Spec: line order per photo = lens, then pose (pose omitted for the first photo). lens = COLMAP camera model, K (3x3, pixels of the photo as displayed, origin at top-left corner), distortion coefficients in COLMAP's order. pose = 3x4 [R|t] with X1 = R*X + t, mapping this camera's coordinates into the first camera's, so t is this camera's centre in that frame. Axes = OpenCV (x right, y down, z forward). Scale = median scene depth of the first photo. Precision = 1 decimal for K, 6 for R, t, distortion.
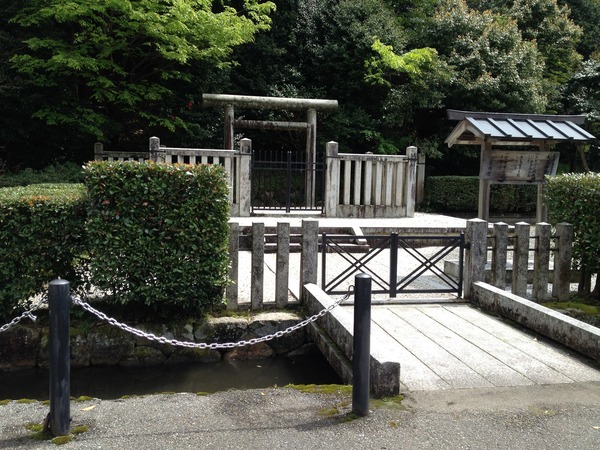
lens RADIAL K [[612.7, 0, 279.6], [0, 612.7, 223.5], [0, 0, 1]] dist [0.156605, -0.360201]
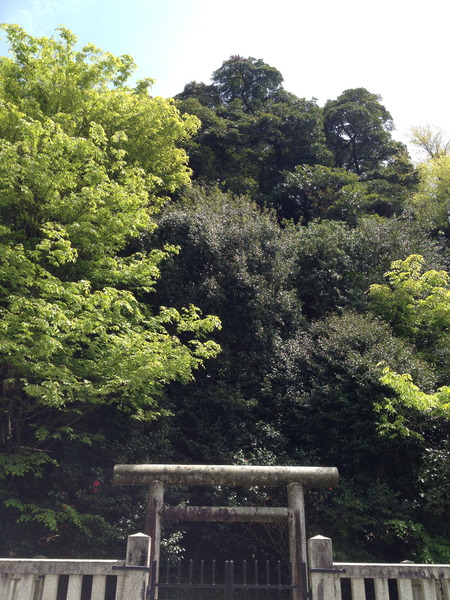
lens RADIAL K [[557.6, 0, 231.8], [0, 557.6, 309.1], [0, 0, 1]] dist [0.109171, -0.207050]
pose [[0.988495, -0.080340, -0.128152, 0.077001], [0.001810, 0.853492, -0.521103, -0.046871], [0.151242, 0.514875, 0.843818, 0.452471]]
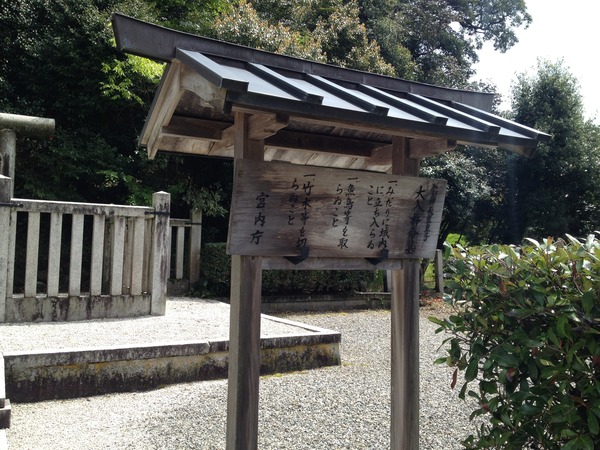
lens RADIAL K [[557.6, 0, 311.5], [0, 557.6, 219.6], [0, 0, 1]] dist [0.109171, -0.207050]
pose [[0.941055, 0.016564, 0.337848, 0.148809], [0.022657, 0.993471, -0.111817, -0.031761], [-0.337494, 0.112880, 0.934535, 0.404490]]
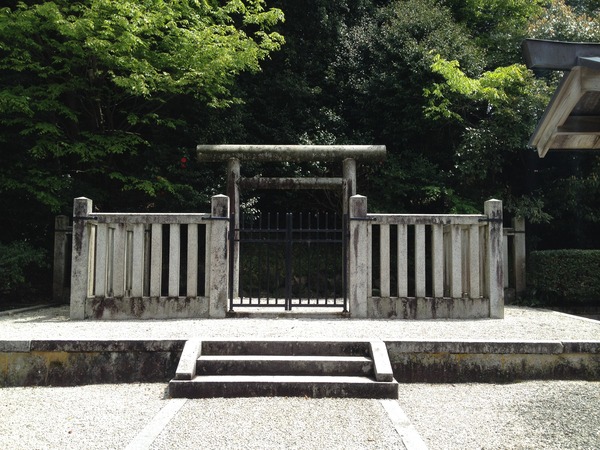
lens RADIAL K [[567.5, 0, 300.9], [0, 567.5, 219.7], [0, 0, 1]] dist [0.141139, -0.293567]
pose [[0.984409, -0.031850, -0.172988, 0.110678], [0.005406, 0.988483, -0.151233, -0.018244], [0.175812, 0.147940, 0.973244, 0.369230]]
